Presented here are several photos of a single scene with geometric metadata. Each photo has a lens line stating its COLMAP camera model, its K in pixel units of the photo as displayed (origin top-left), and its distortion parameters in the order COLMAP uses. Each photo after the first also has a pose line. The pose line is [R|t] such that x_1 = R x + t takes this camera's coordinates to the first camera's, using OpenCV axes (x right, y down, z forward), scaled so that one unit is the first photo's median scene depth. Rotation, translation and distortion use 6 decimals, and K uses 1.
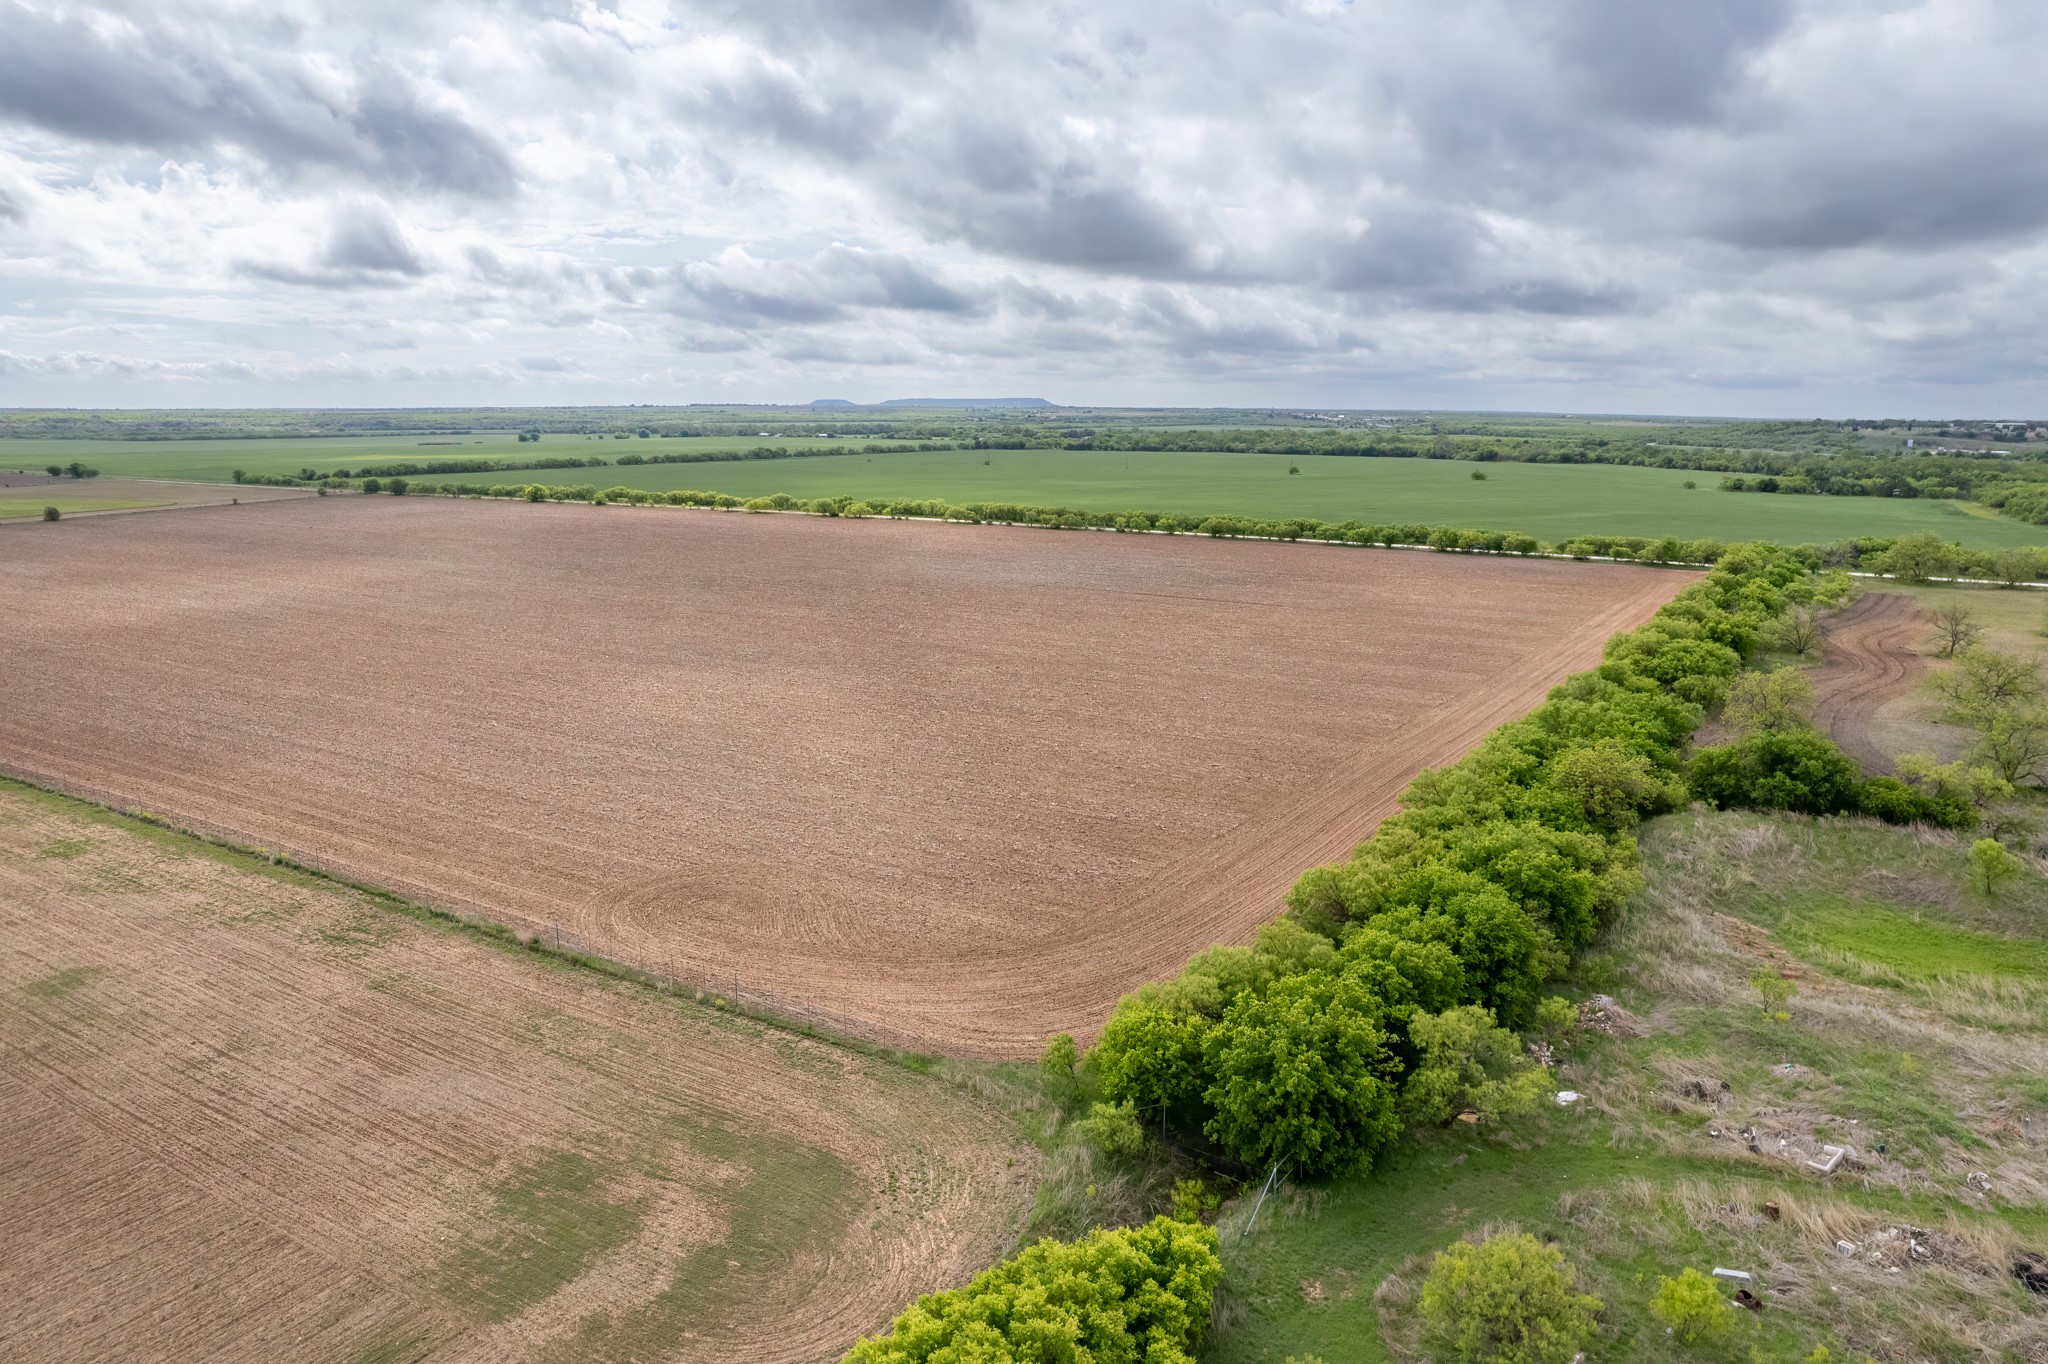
lens RADIAL K [[1316.5, 0, 1026.6], [0, 1316.5, 688.2], [0, 0, 1]] dist [-0.075534, 0.067722]
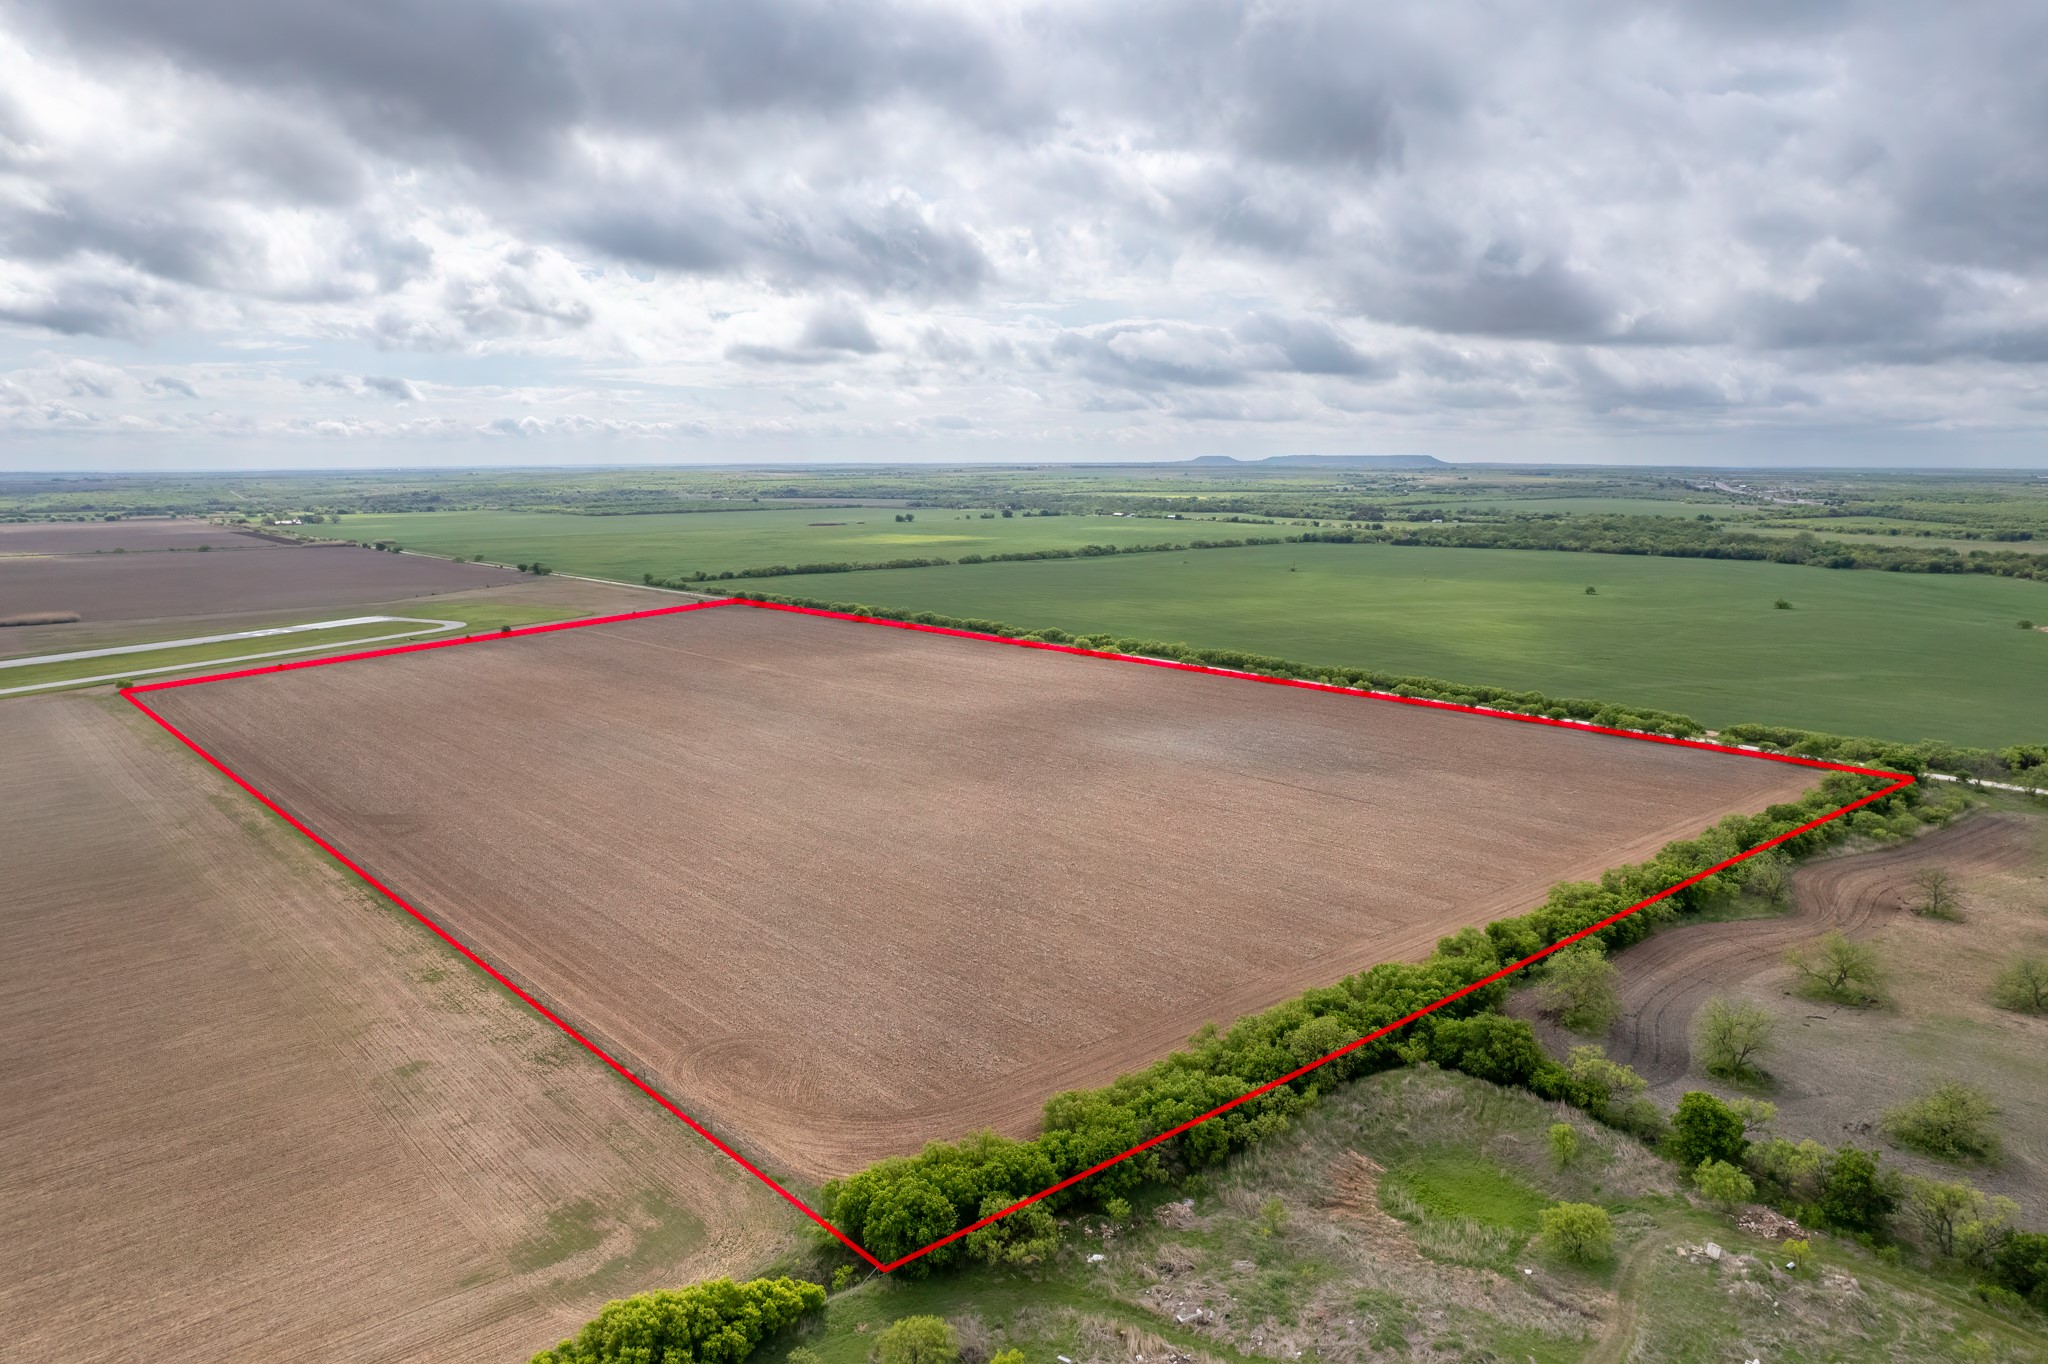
lens RADIAL K [[1316.5, 0, 1024.3], [0, 1316.5, 696.9], [0, 0, 1]] dist [-0.075534, 0.067722]
pose [[0.957324, 0.042159, -0.285927, 0.157540], [-0.051895, 0.998299, -0.026558, -0.077077], [0.284321, 0.040263, 0.957883, -0.146740]]
